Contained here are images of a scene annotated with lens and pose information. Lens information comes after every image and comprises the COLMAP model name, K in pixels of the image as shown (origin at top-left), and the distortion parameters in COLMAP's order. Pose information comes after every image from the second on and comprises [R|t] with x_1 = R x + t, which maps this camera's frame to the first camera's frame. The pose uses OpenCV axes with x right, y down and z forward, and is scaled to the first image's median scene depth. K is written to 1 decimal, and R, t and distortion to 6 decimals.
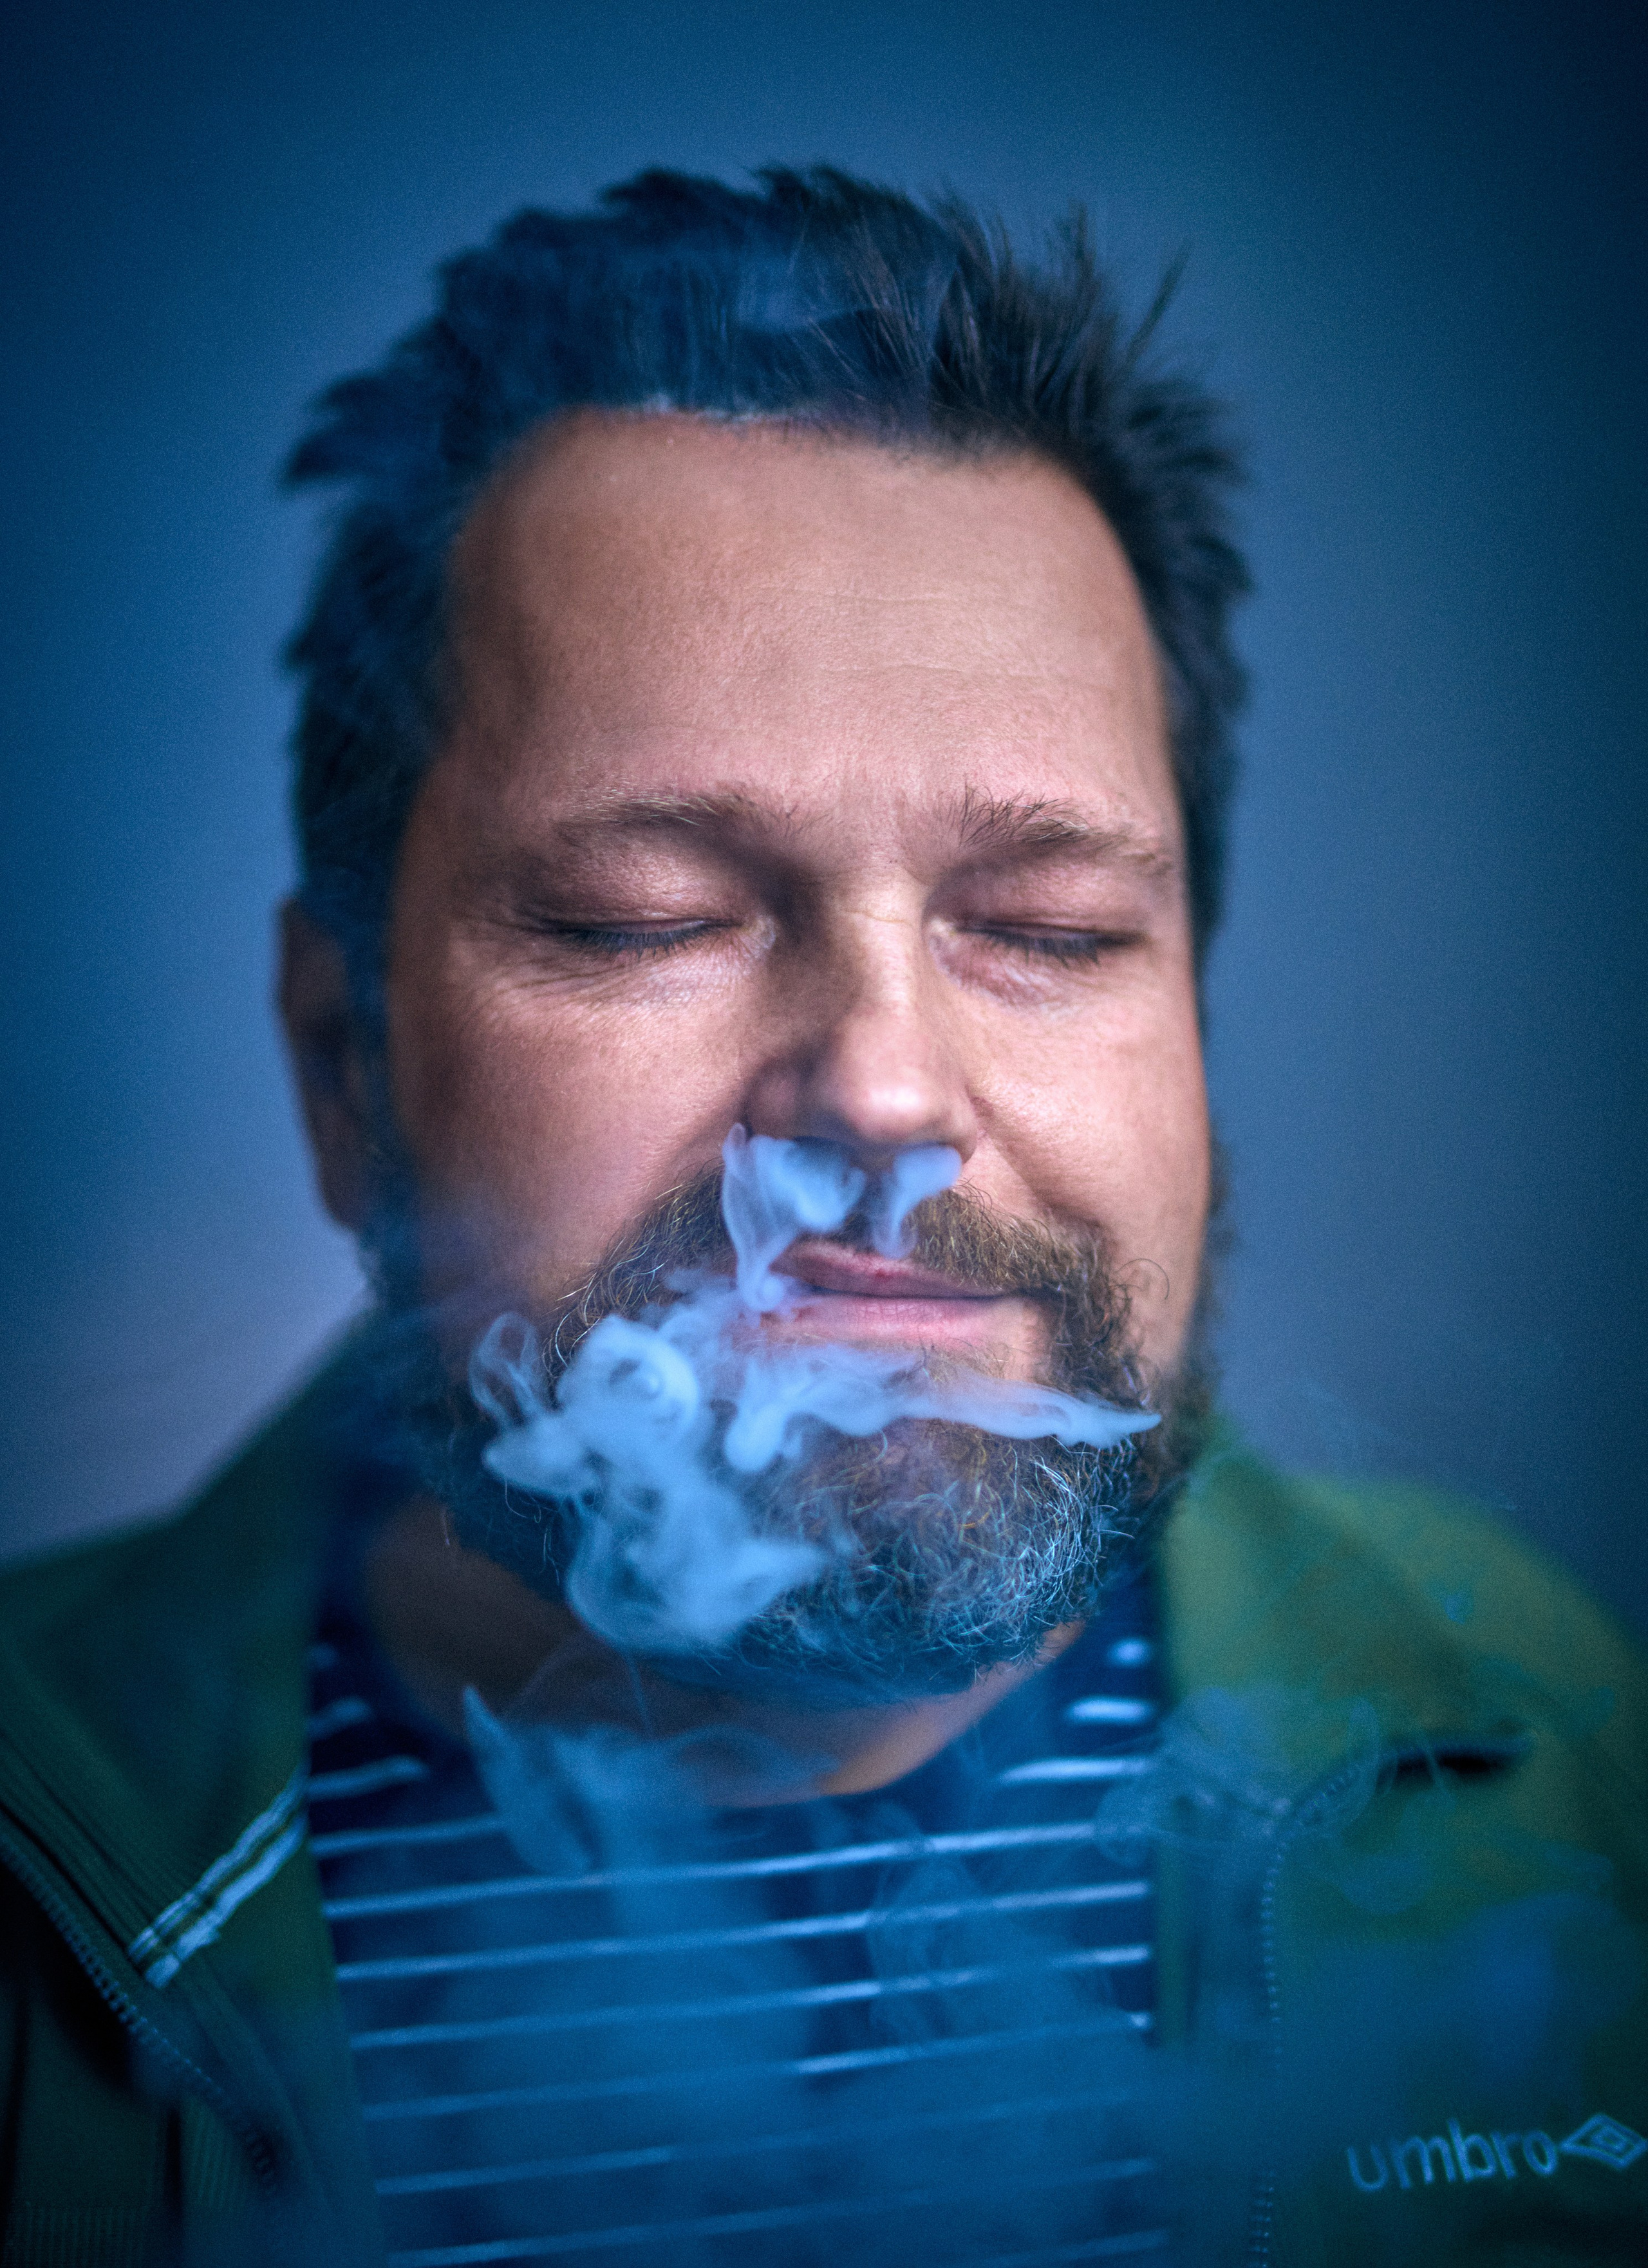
lens RADIAL K [[3660.6, 0, 773.5], [0, 3660.6, 1055.8], [0, 0, 1]] dist [-0.045300, 0.000000]
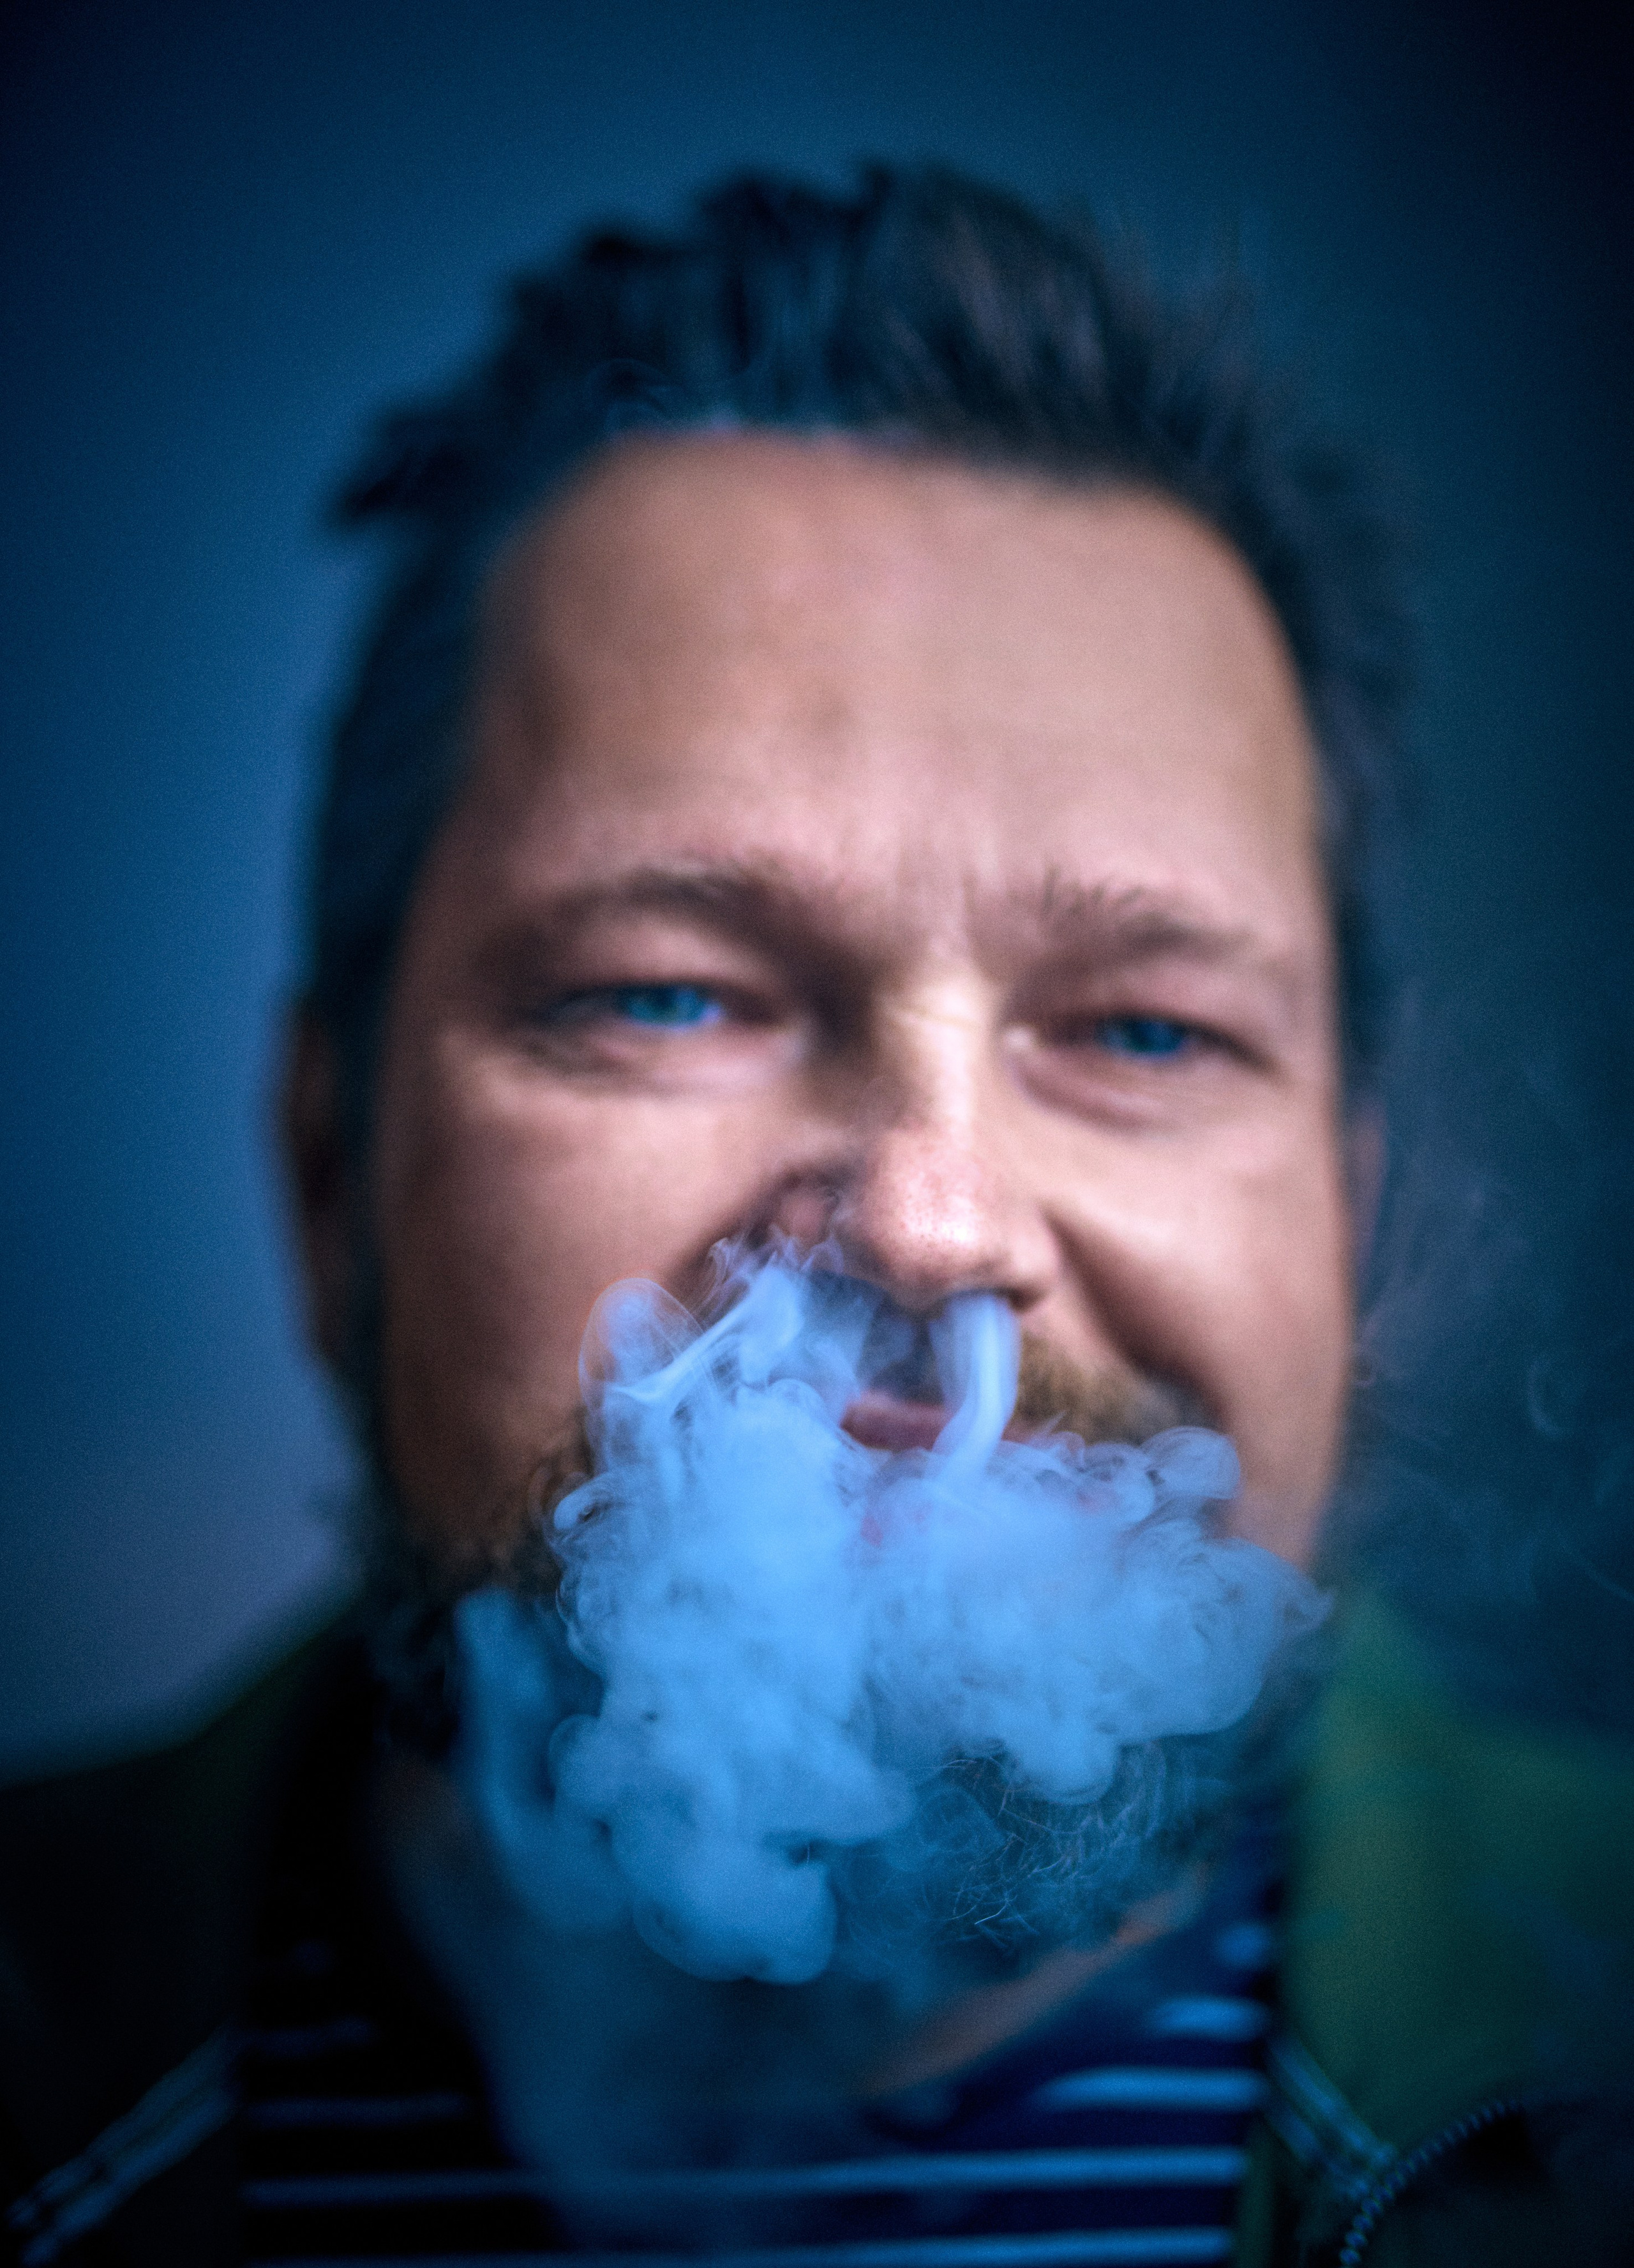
lens RADIAL K [[3501.5, 0, 784.7], [0, 3501.5, 1007.0], [0, 0, 1]] dist [-0.003510, 0.000000]
pose [[0.995859, 0.037294, -0.082915, 0.059250], [-0.044249, 0.995508, -0.083697, 0.027250], [0.079421, 0.087019, 0.993036, 0.207310]]
